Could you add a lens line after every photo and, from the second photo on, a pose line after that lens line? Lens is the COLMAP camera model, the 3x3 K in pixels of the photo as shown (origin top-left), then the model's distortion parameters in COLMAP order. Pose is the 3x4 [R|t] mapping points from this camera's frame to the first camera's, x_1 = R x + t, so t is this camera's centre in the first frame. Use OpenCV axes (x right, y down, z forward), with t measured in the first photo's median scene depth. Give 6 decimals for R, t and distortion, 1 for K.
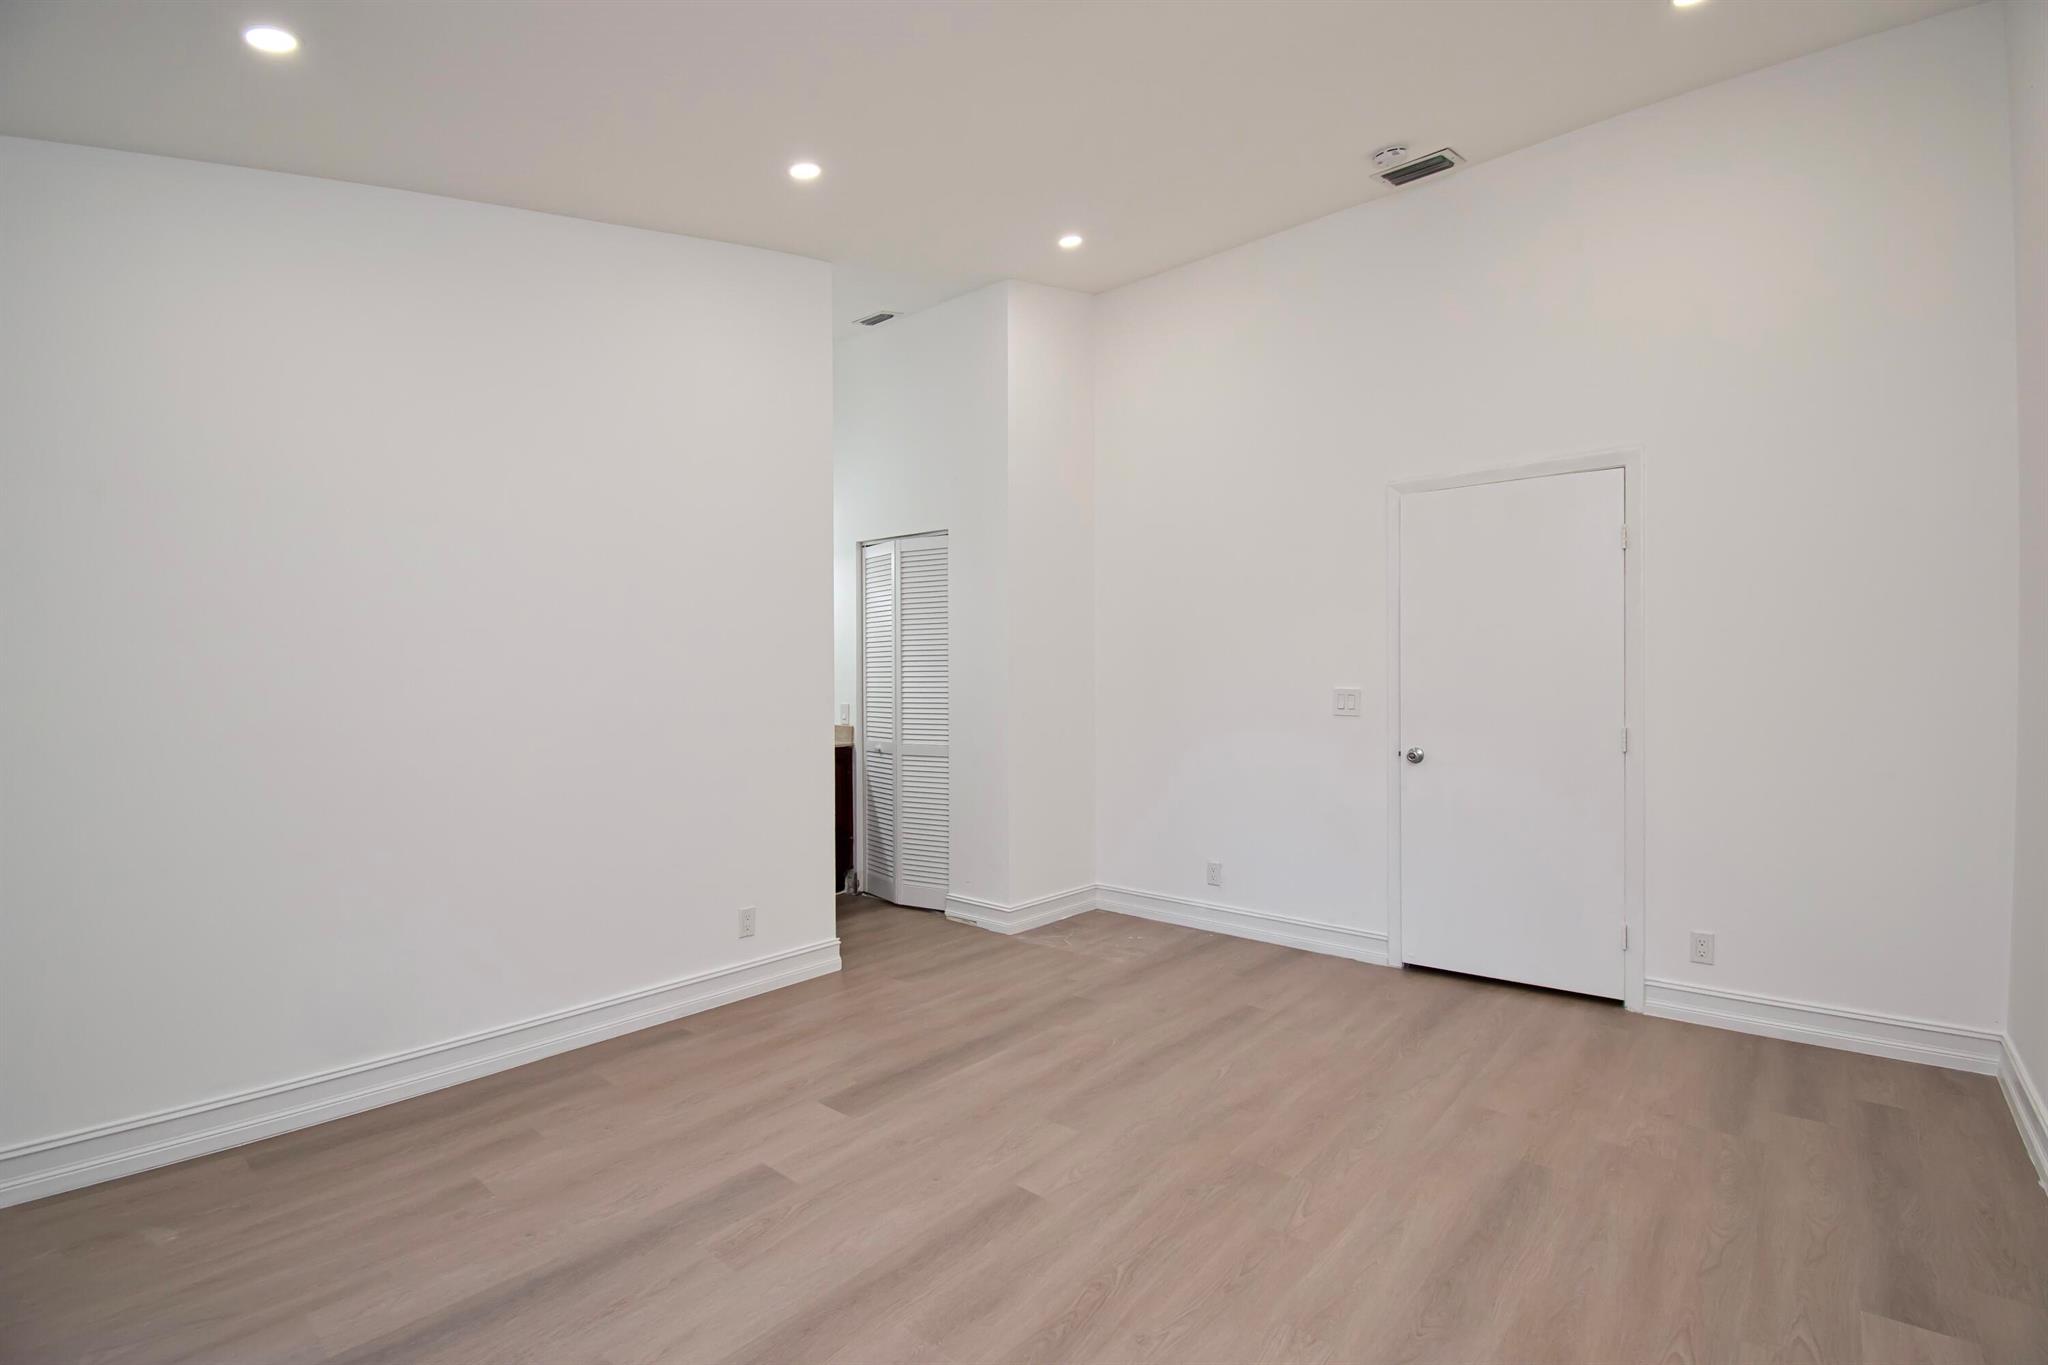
lens RADIAL K [[910.9, 0, 1018.5], [0, 910.9, 680.0], [0, 0, 1]] dist [-0.028478, -0.003795]
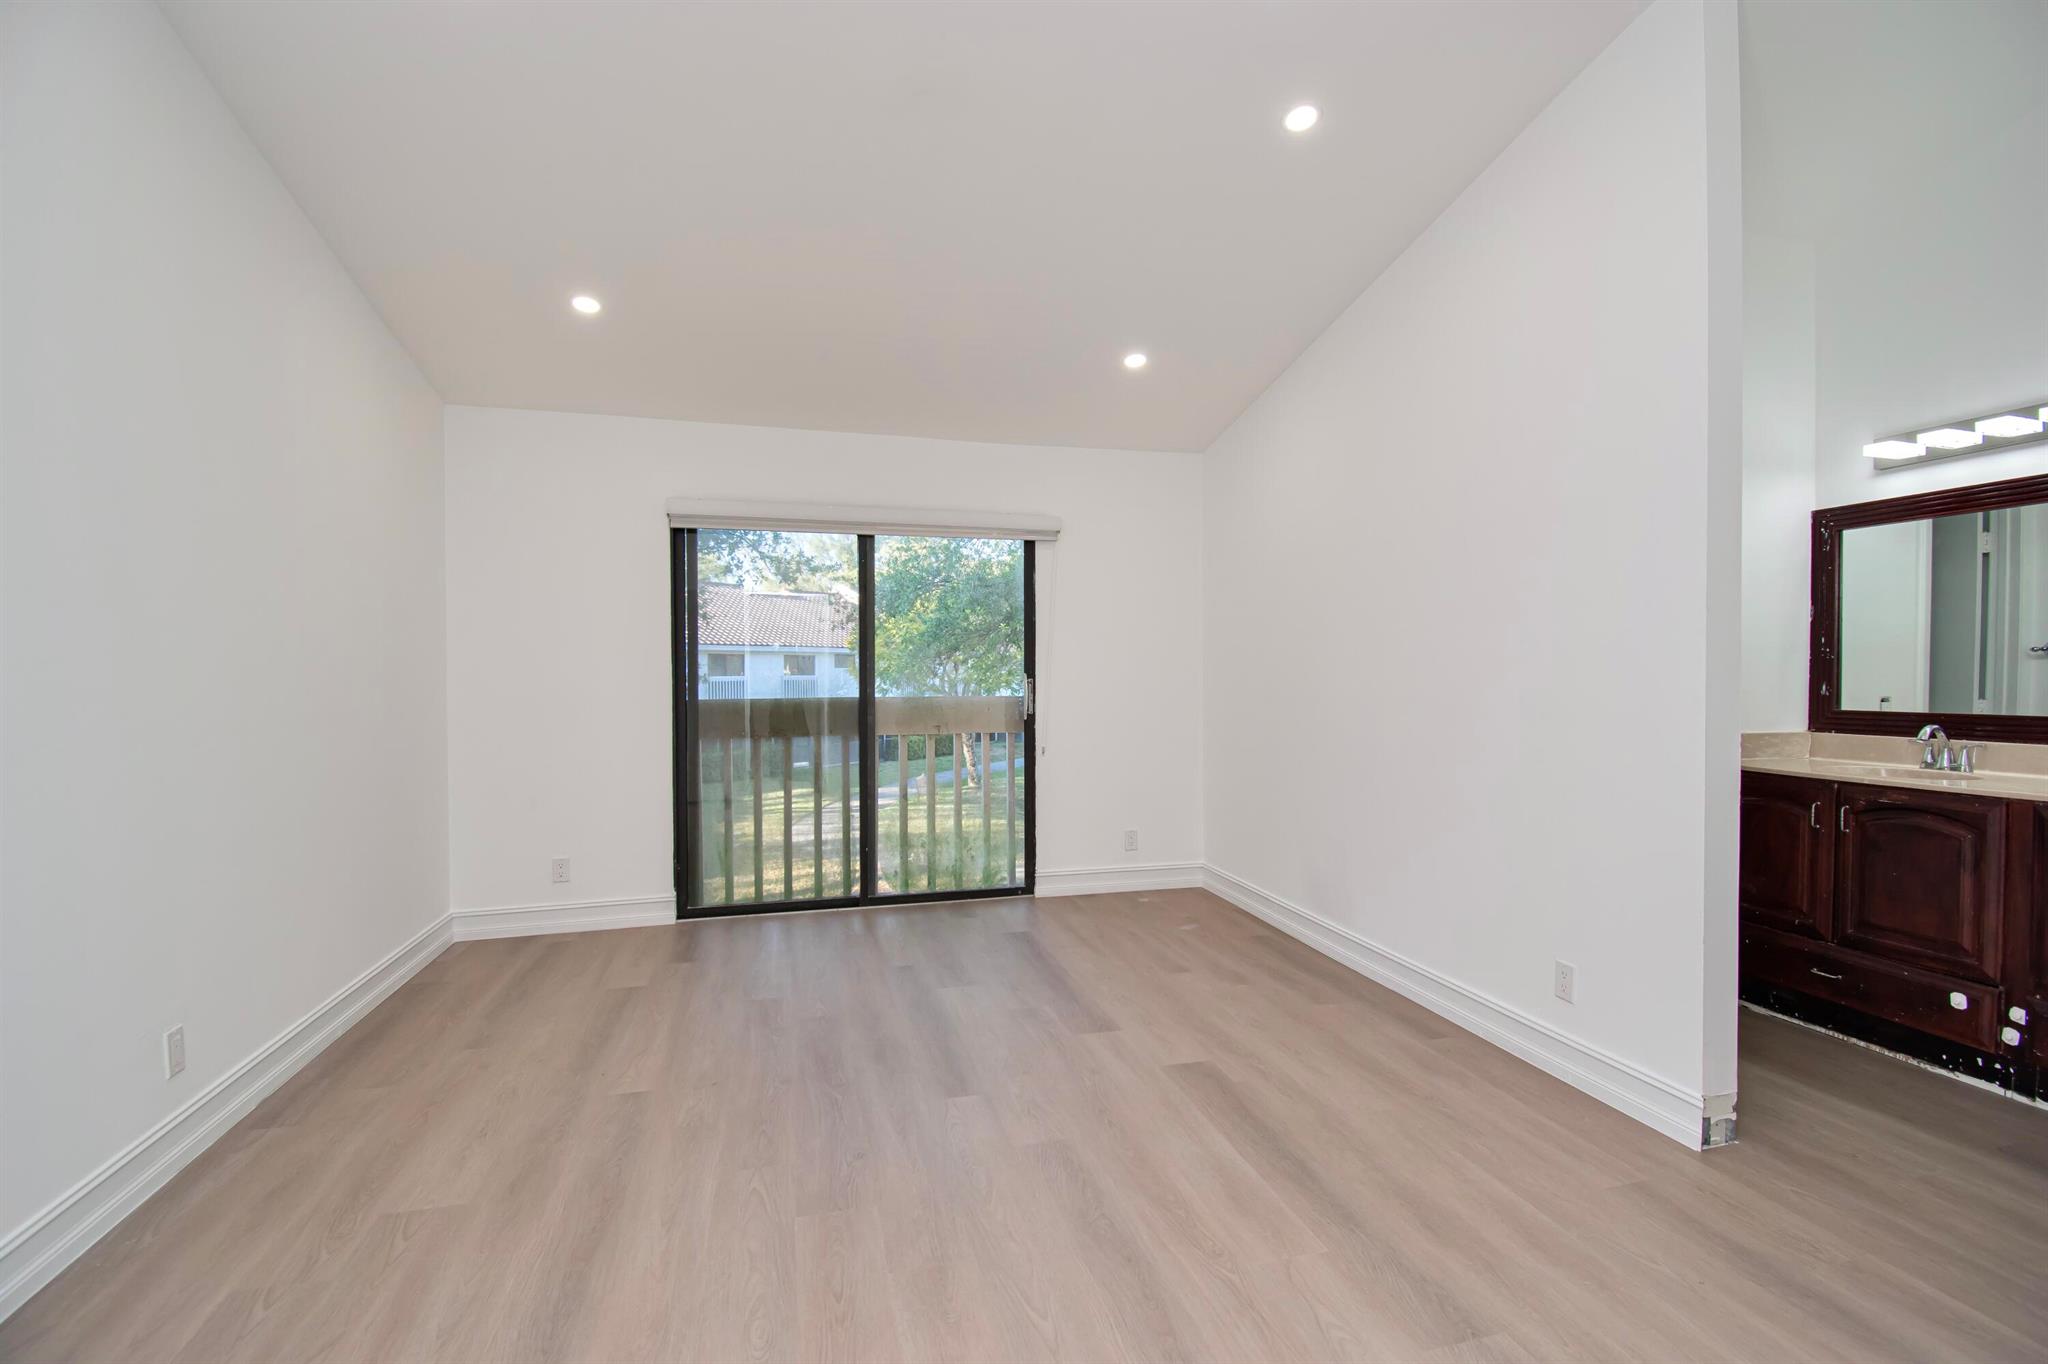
lens RADIAL K [[910.9, 0, 1007.3], [0, 910.9, 679.5], [0, 0, 1]] dist [-0.028478, -0.003795]
pose [[-0.575056, 0.017372, -0.817930, 0.712179], [0.001817, 0.999799, 0.019957, 0.006901], [0.818112, 0.009990, -0.574972, 1.325630]]
